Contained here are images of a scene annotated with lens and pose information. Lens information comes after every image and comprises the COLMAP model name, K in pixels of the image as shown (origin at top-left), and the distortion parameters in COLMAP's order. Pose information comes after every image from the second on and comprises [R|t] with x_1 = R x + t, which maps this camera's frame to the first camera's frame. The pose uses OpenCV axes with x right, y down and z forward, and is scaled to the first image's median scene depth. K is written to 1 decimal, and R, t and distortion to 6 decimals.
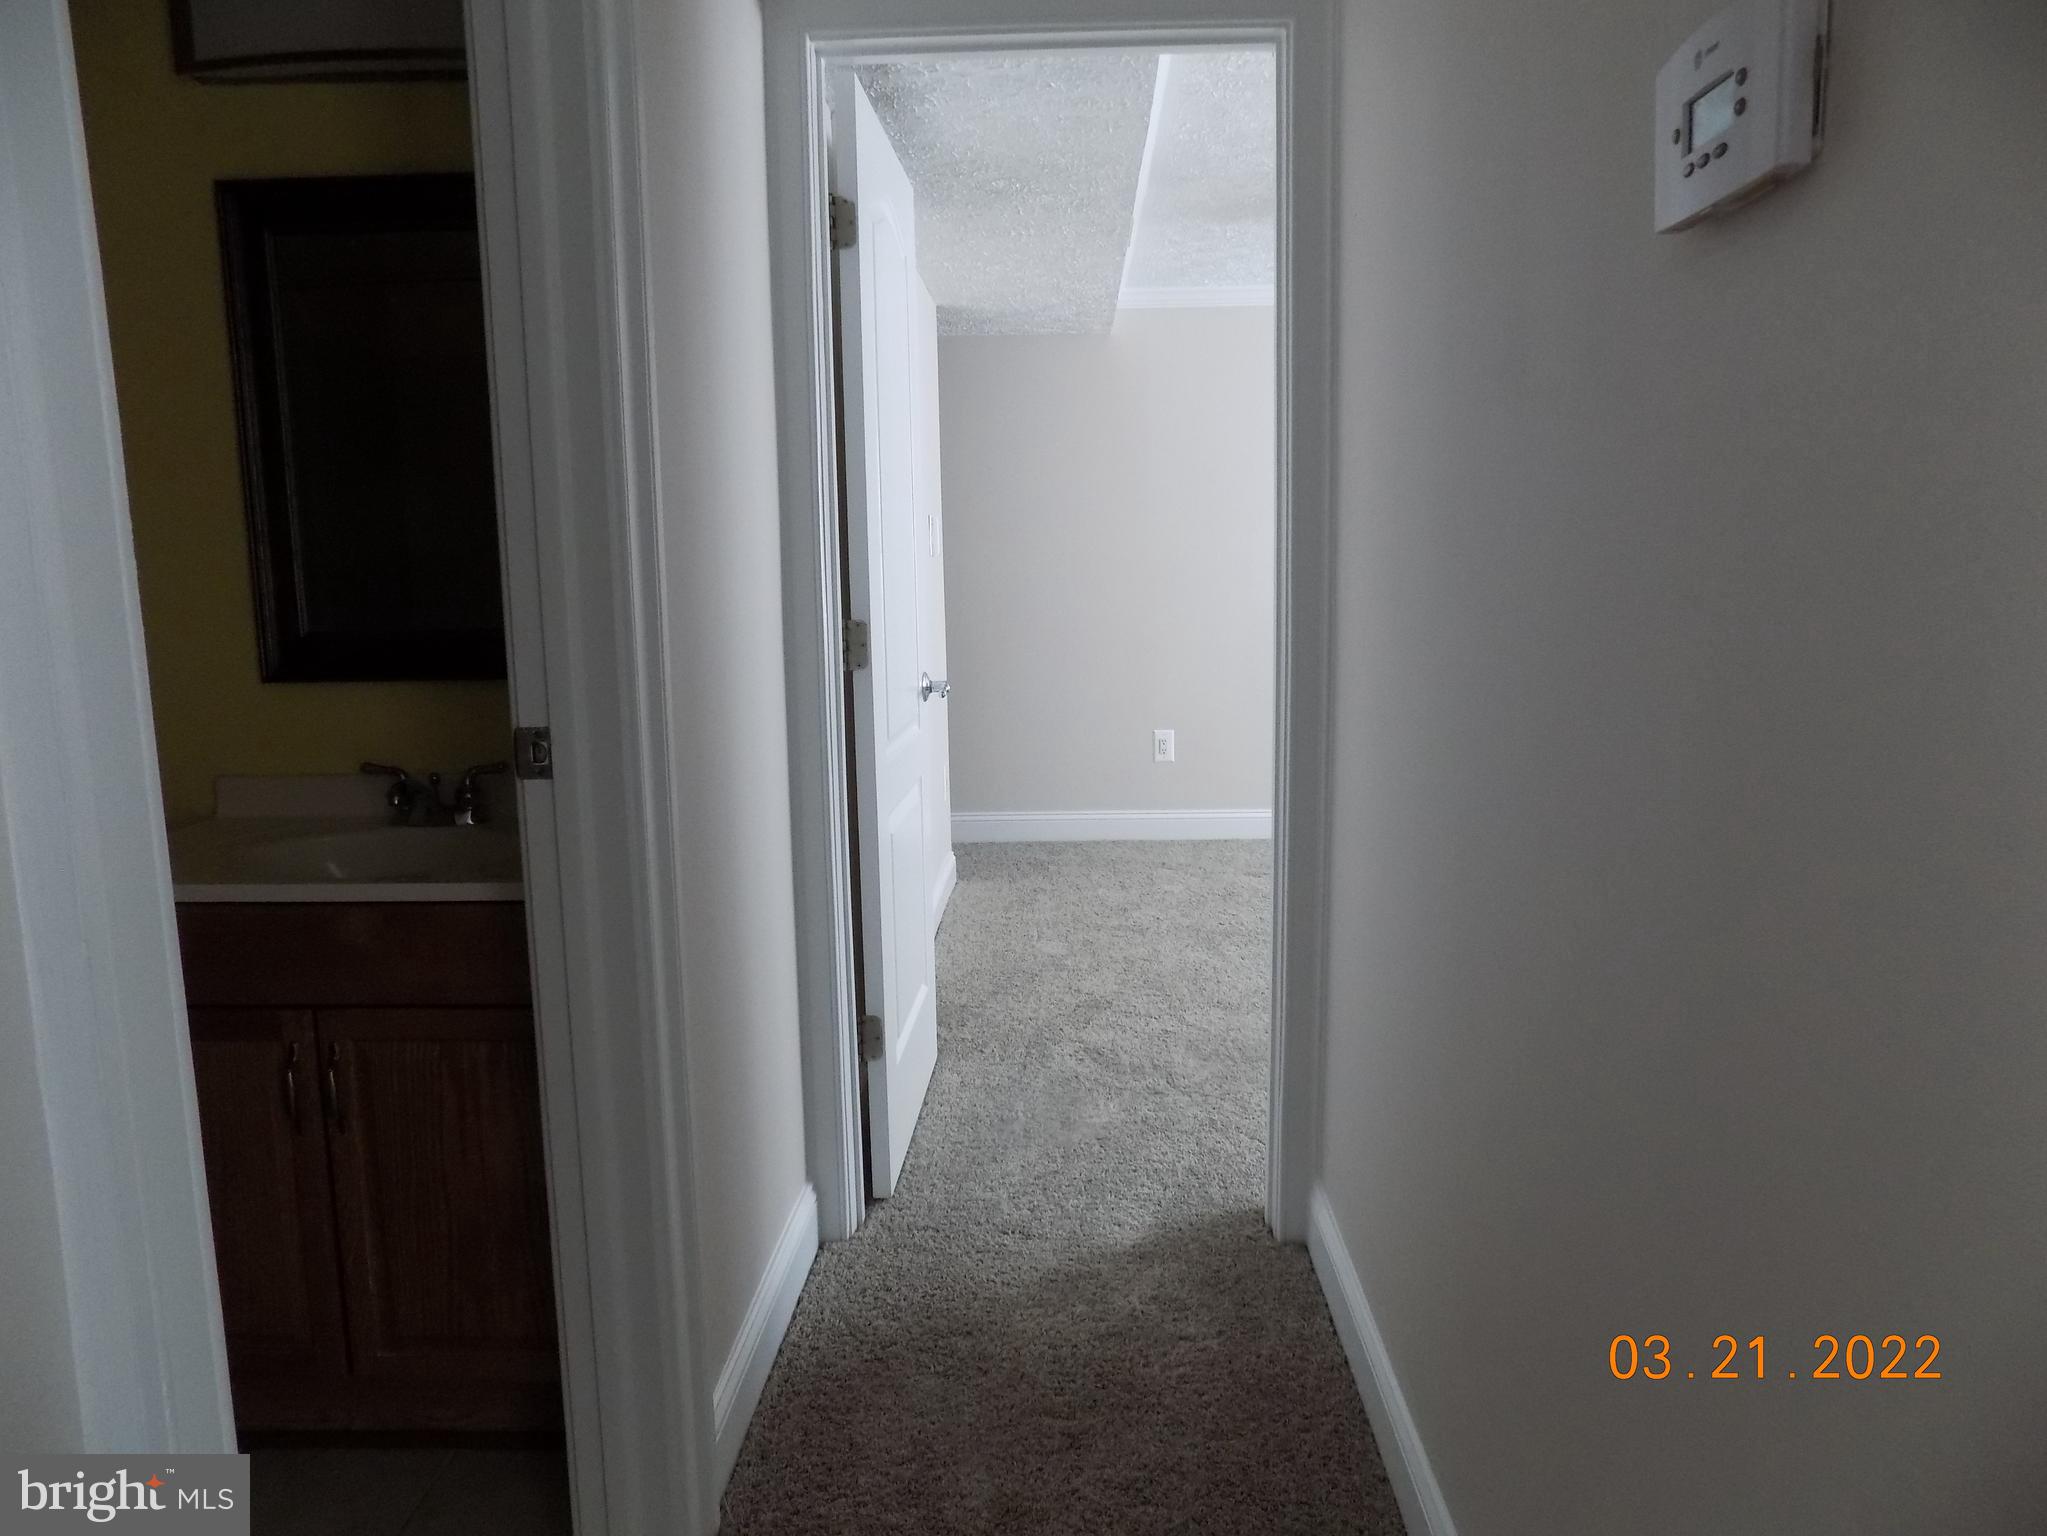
lens RADIAL K [[1374.6, 0, 1028.5], [0, 1374.6, 760.7], [0, 0, 1]] dist [-0.080110, 0.076115]
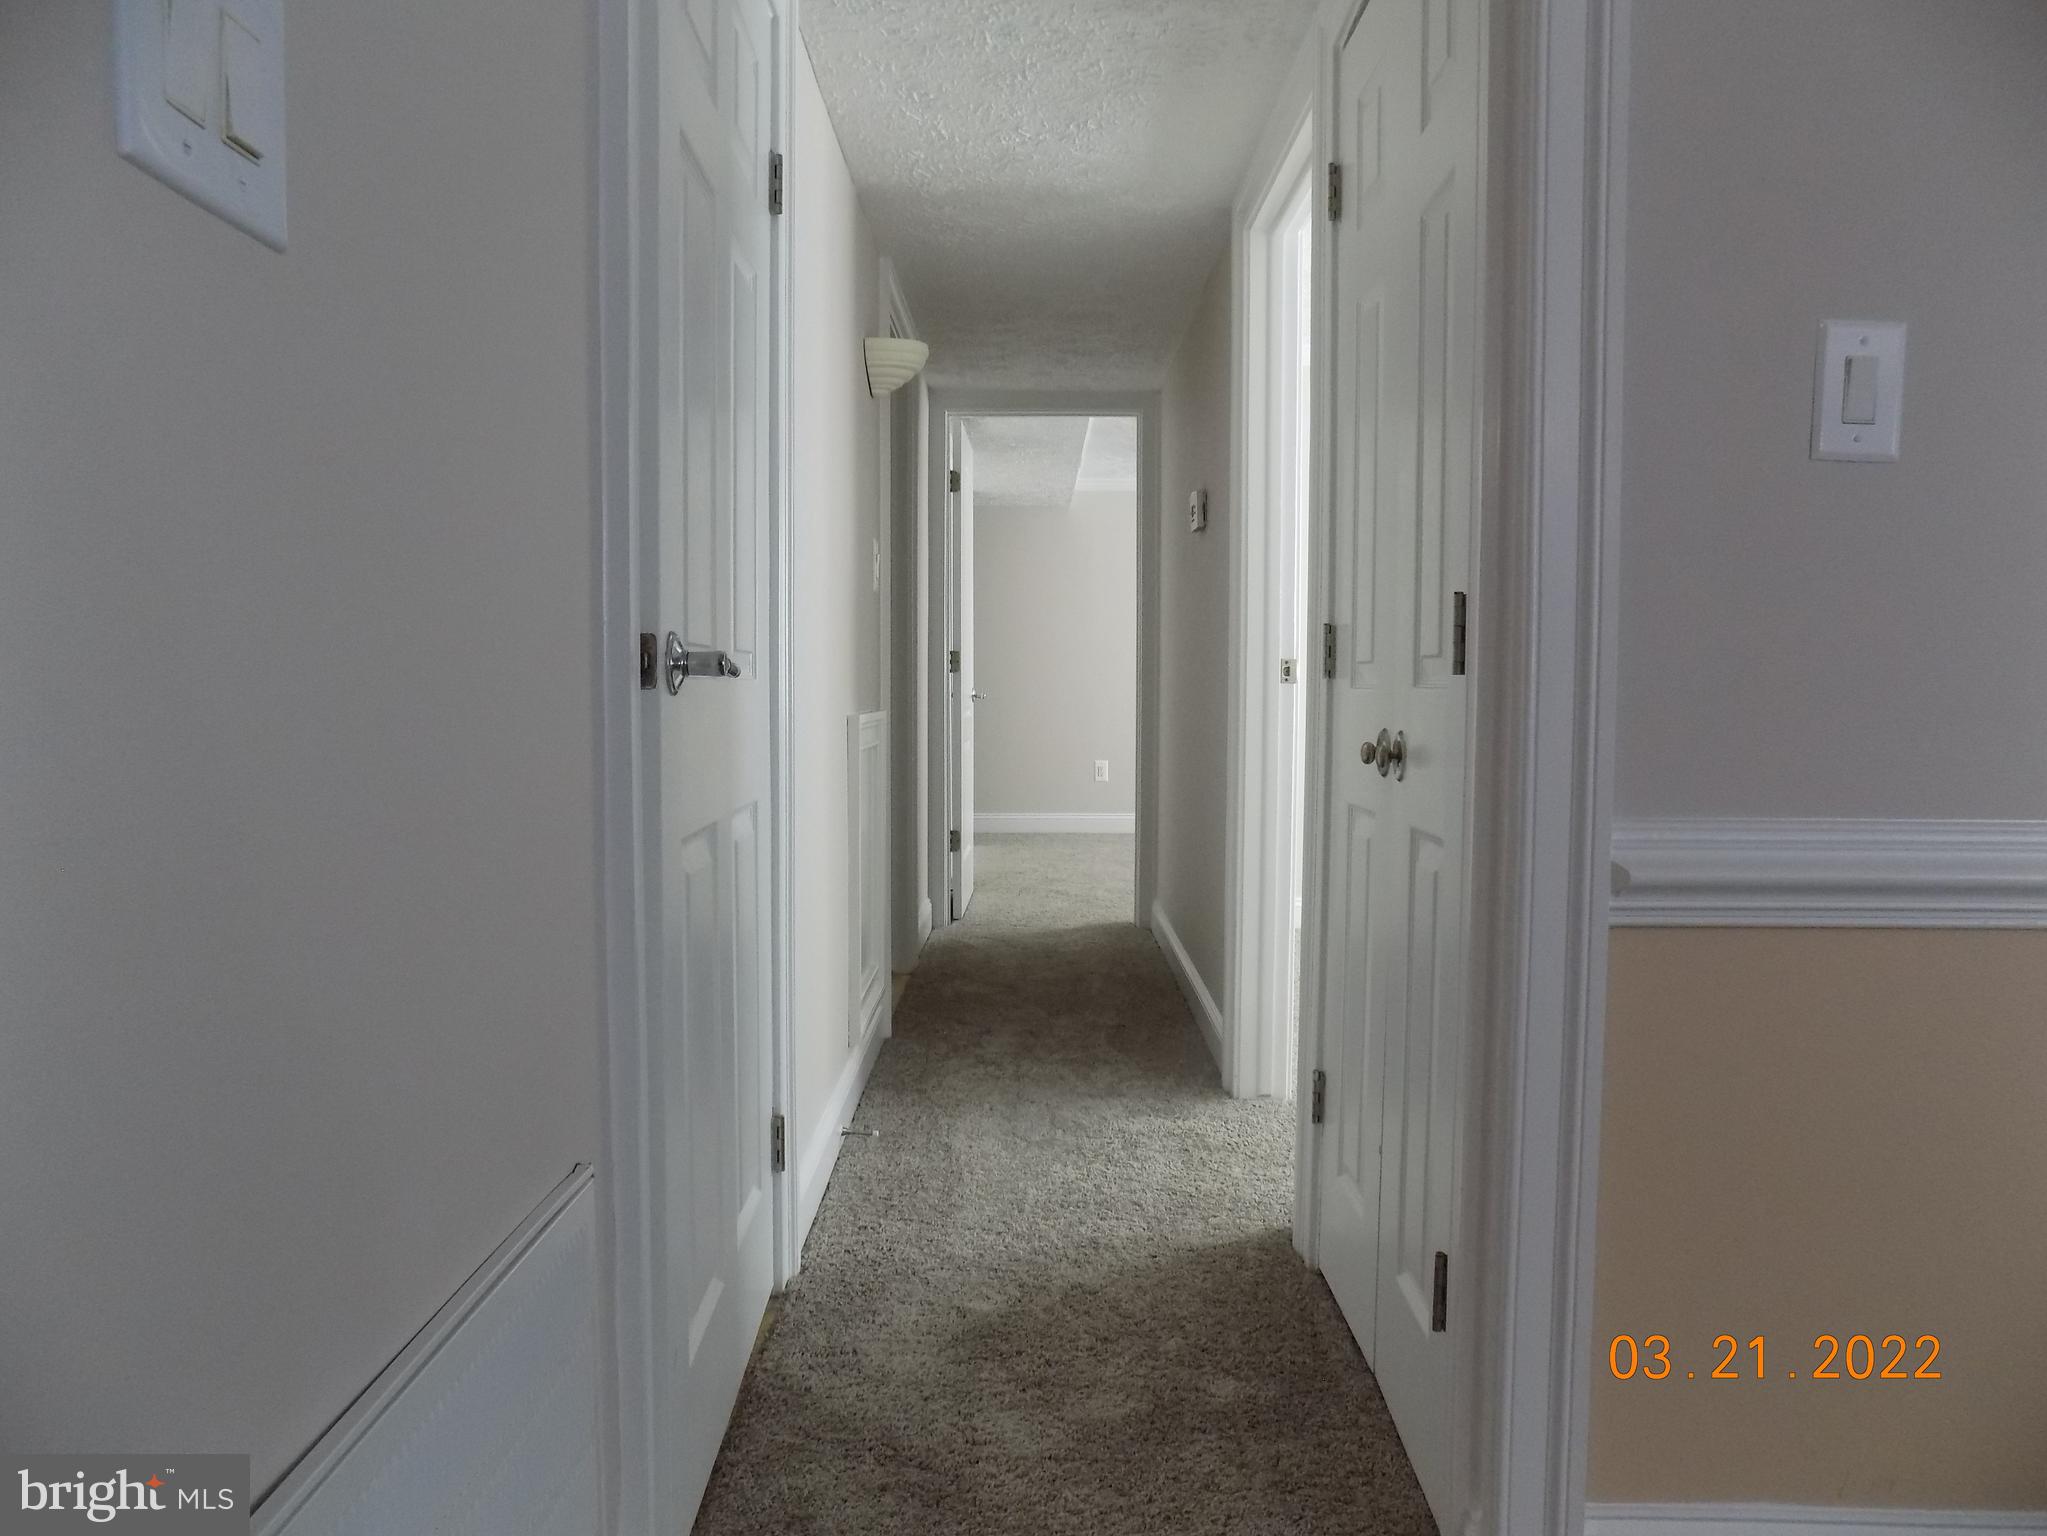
lens RADIAL K [[1374.6, 0, 1028.5], [0, 1374.6, 760.7], [0, 0, 1]] dist [-0.080110, 0.076115]
pose [[0.999399, 0.017561, 0.029874, -0.033086], [-0.014714, 0.995559, -0.092983, 0.140151], [-0.031374, 0.092487, 0.995219, -0.606098]]
